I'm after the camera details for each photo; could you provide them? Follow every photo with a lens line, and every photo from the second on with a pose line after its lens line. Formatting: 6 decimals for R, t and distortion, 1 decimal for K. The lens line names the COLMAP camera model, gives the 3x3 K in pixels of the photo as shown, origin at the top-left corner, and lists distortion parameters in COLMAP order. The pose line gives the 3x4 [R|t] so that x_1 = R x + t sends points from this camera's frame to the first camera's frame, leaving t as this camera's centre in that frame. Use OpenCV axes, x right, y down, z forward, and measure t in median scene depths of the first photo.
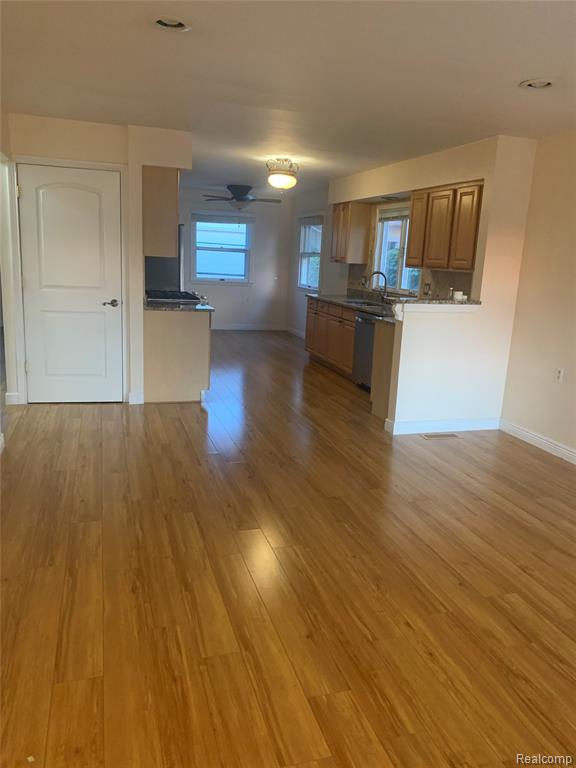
lens RADIAL K [[594.0, 0, 289.2], [0, 594.0, 382.9], [0, 0, 1]] dist [0.027452, -0.036284]
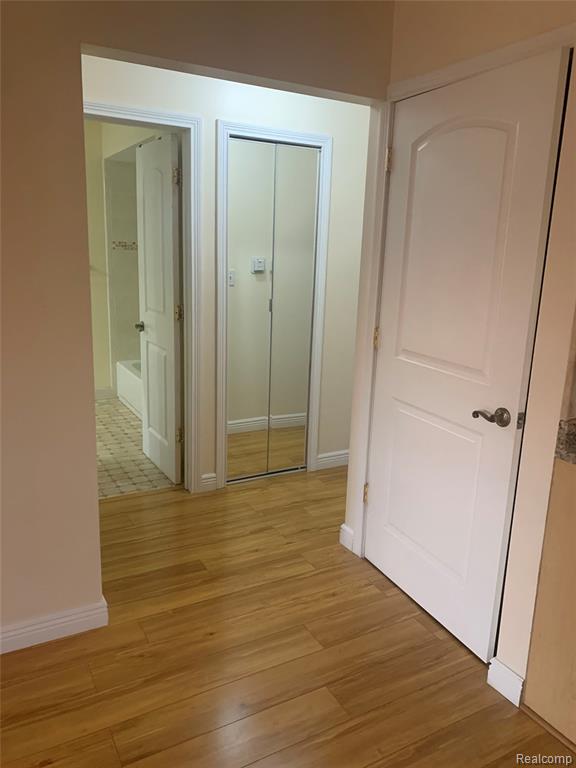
lens RADIAL K [[594.0, 0, 289.1], [0, 594.0, 389.9], [0, 0, 1]] dist [0.027452, -0.036284]
pose [[0.221152, 0.190771, -0.956398, 0.034169], [-0.228554, 0.963508, 0.139340, -0.174214], [0.948080, 0.187773, 0.256683, 0.780666]]
